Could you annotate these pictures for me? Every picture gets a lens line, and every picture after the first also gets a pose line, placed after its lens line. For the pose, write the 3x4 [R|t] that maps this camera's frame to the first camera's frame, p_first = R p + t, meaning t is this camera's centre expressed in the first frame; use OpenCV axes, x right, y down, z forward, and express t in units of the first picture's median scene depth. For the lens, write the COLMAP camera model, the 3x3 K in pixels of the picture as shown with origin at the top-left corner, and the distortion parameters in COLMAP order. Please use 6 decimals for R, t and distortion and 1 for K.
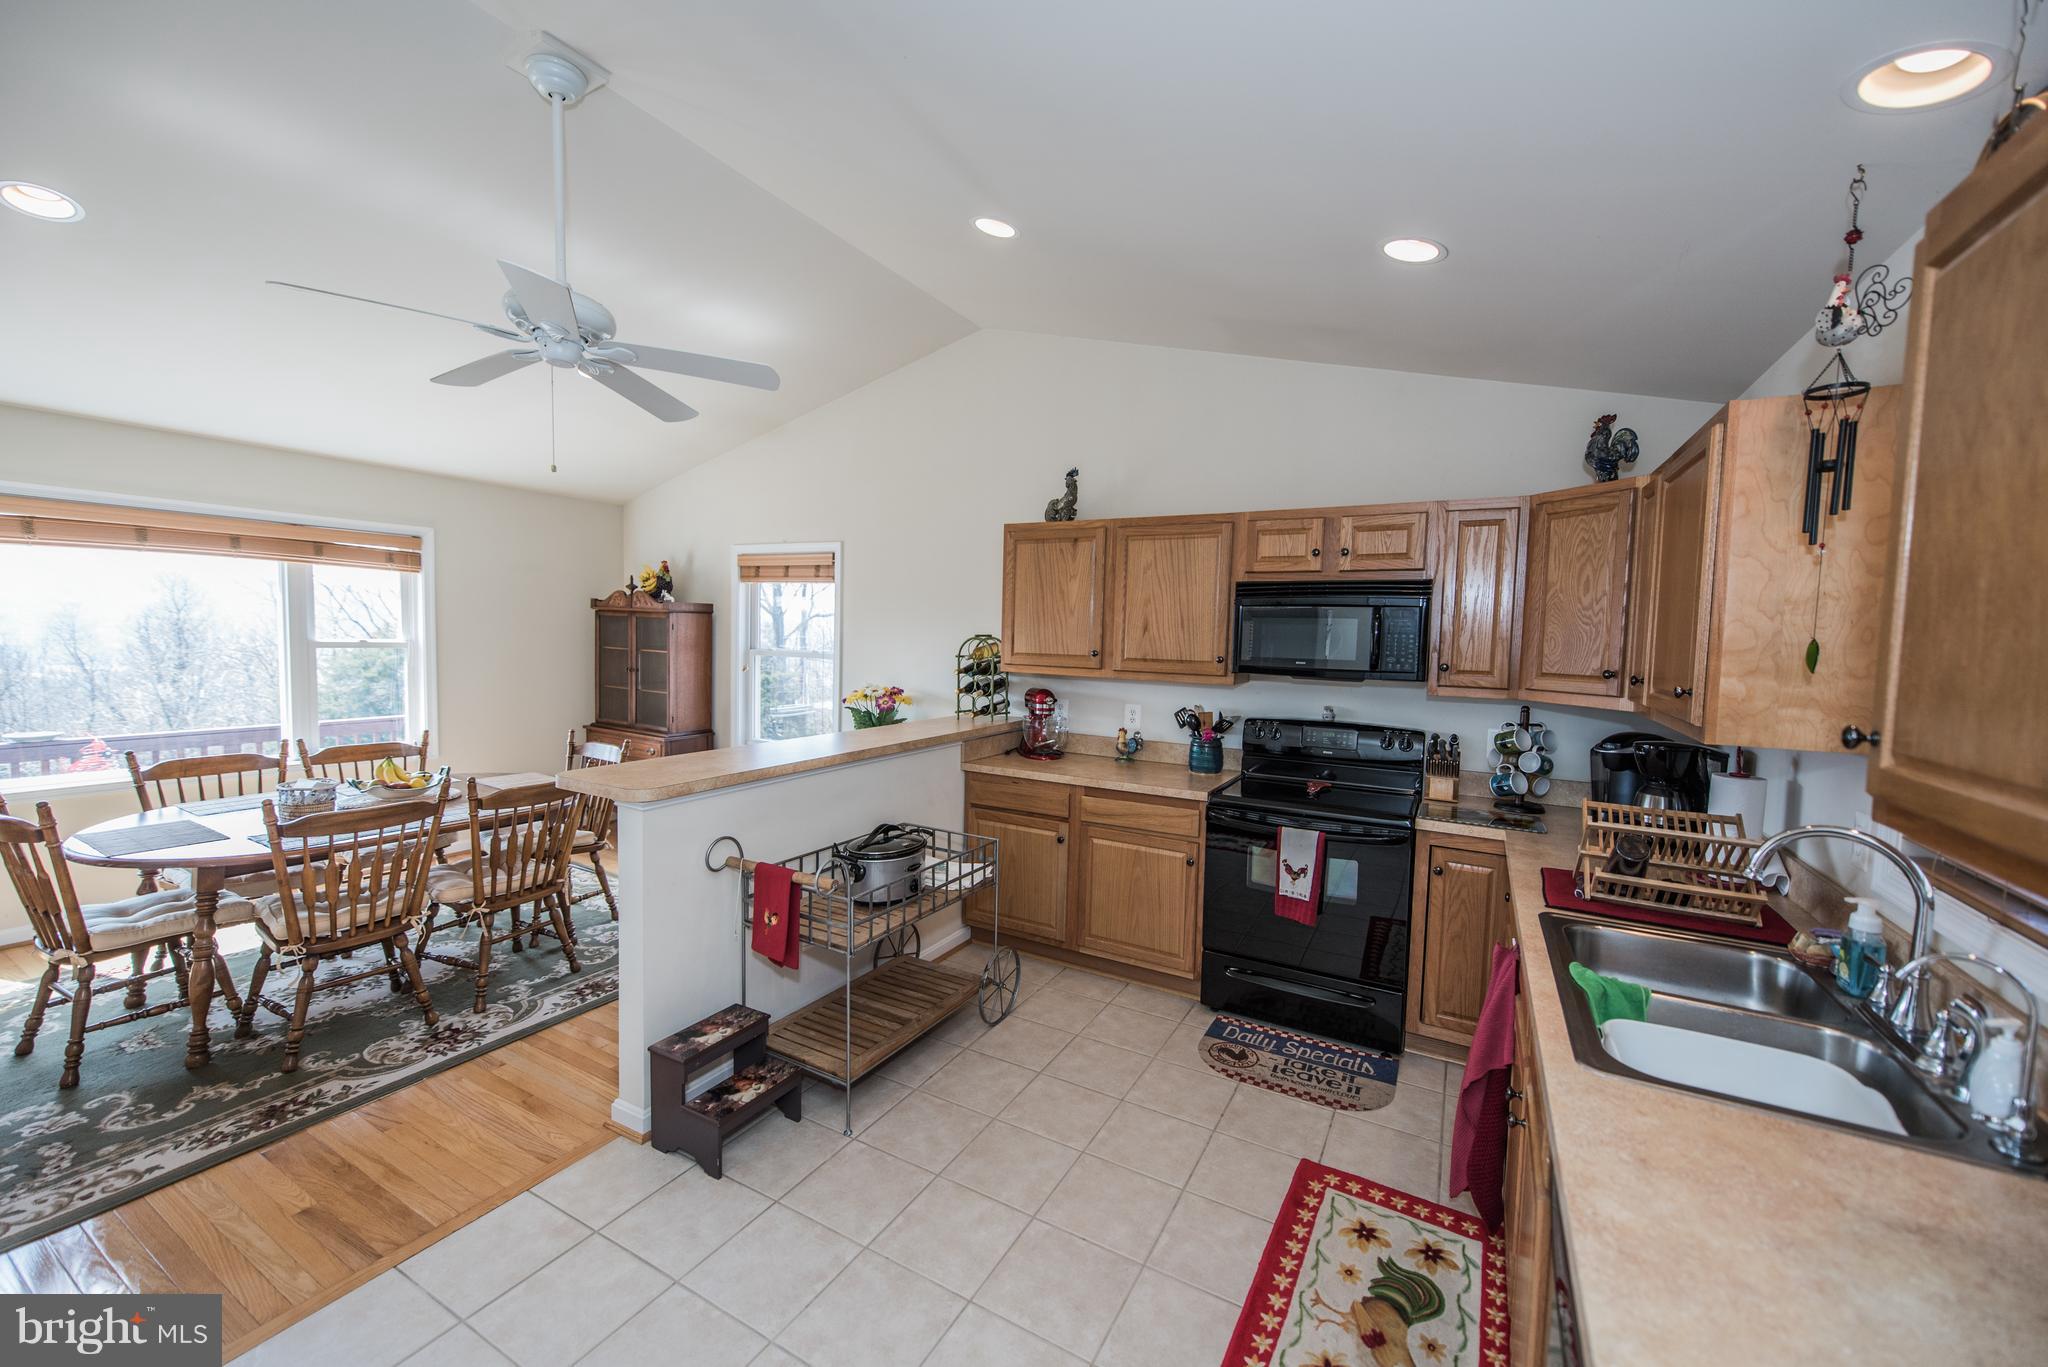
lens RADIAL K [[796.0, 0, 1018.9], [0, 796.0, 683.2], [0, 0, 1]] dist [0.015463, -0.005192]
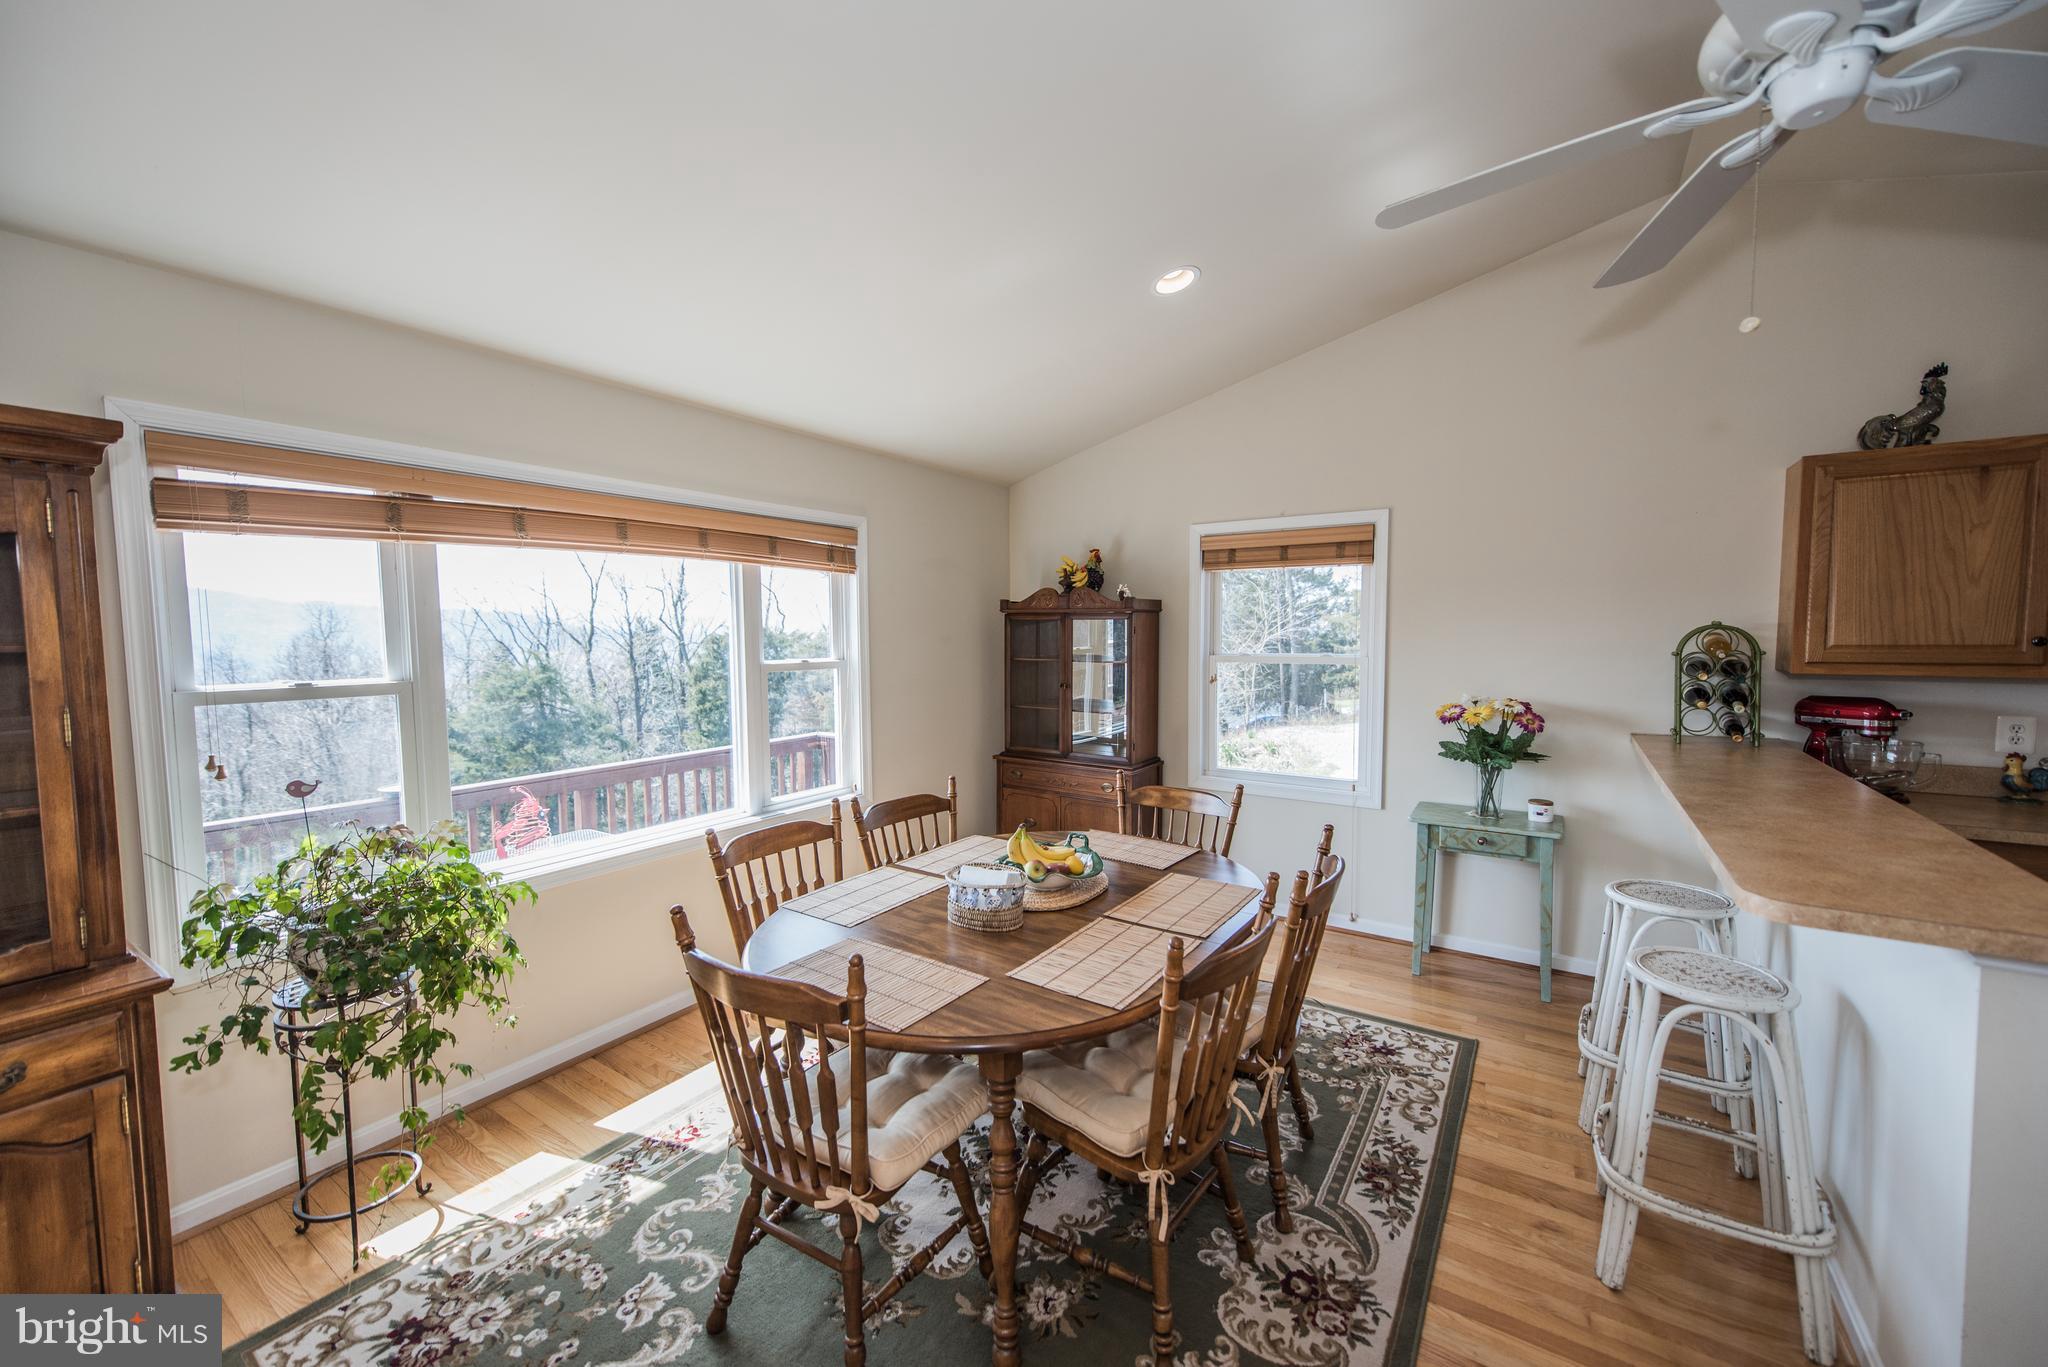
lens RADIAL K [[796.0, 0, 1018.9], [0, 796.0, 683.2], [0, 0, 1]] dist [0.015463, -0.005192]
pose [[0.996632, -0.031412, -0.075754, -0.699861], [0.031471, 0.999505, -0.000416, -0.029891], [0.075730, -0.001970, 0.997126, 0.292165]]
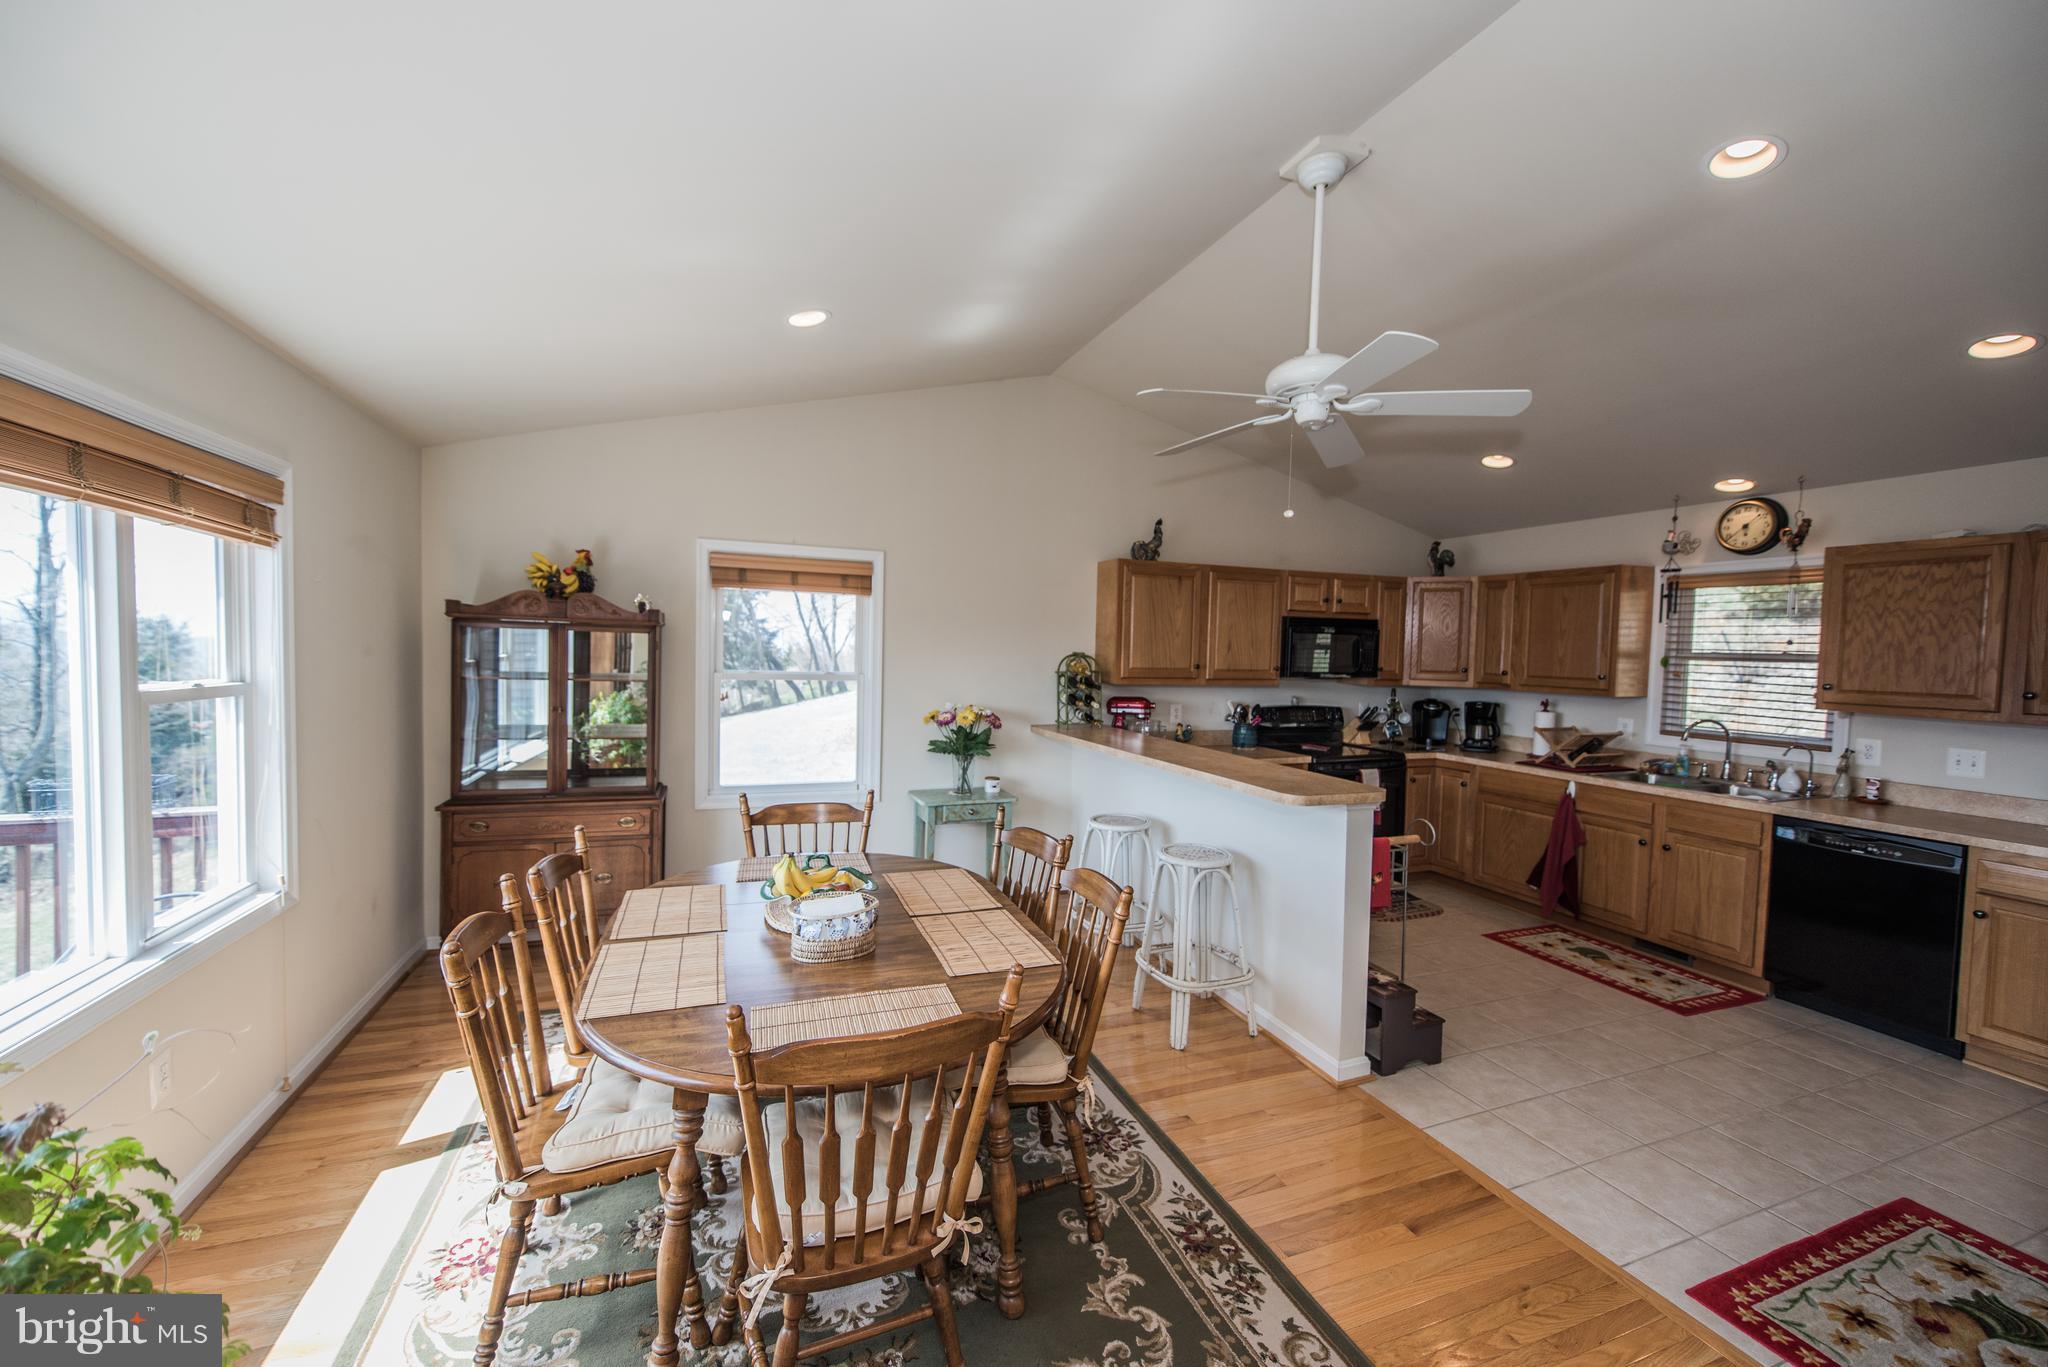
lens RADIAL K [[796.0, 0, 1018.9], [0, 796.0, 683.2], [0, 0, 1]] dist [0.015463, -0.005192]
pose [[0.633755, -0.046096, 0.772160, -1.124161], [0.044622, 0.998739, 0.022998, -0.054312], [-0.772246, 0.019881, 0.635012, 0.409395]]
